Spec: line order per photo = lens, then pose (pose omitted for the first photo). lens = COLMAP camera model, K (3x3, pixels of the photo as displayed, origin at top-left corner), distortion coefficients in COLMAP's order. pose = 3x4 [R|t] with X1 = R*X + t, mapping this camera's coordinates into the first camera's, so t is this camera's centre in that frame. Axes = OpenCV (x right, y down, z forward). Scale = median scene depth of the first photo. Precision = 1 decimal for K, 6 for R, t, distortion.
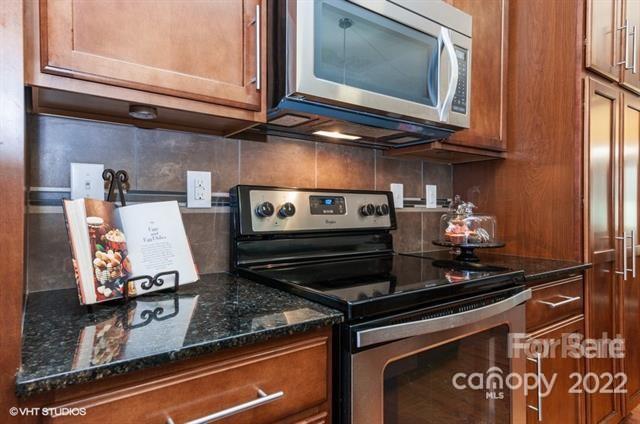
lens RADIAL K [[381.9, 0, 320.0], [0, 381.9, 212.0], [0, 0, 1]] dist [0.000535, 0.000022]
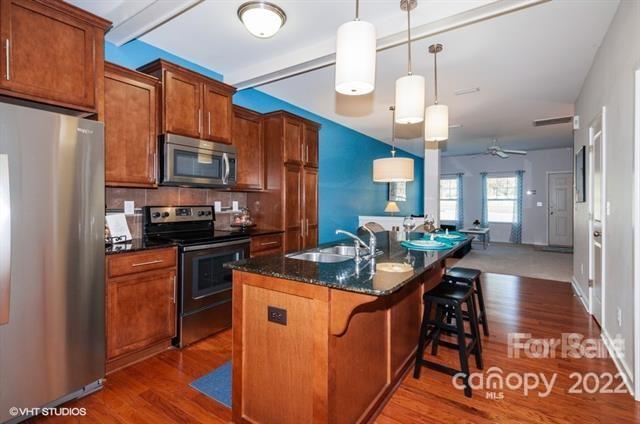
lens RADIAL K [[310.2, 0, 322.8], [0, 310.2, 207.5], [0, 0, 1]] dist [-0.000932, -0.000788]
pose [[0.939184, -0.006352, 0.343356, 0.201095], [0.003160, 0.999946, 0.009857, -0.071676], [-0.343400, -0.008172, 0.939154, -1.426445]]
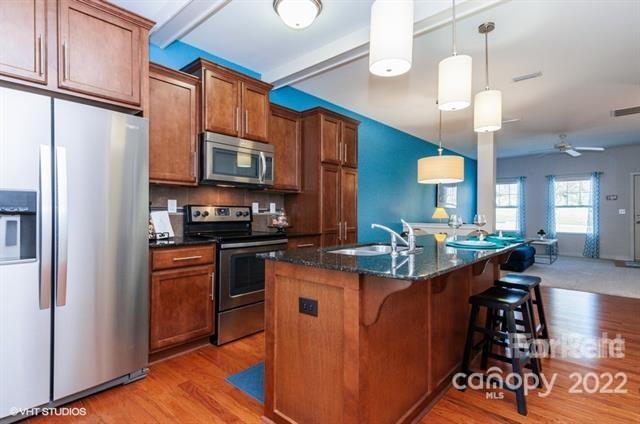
lens RADIAL K [[325.5, 0, 319.7], [0, 325.5, 217.0], [0, 0, 1]] dist [0.004359, 0.000872]
pose [[0.978155, 0.000788, 0.207874, 0.226682], [-0.002278, 0.999973, 0.006929, -0.000543], [-0.207863, -0.007251, 0.978131, -1.450573]]
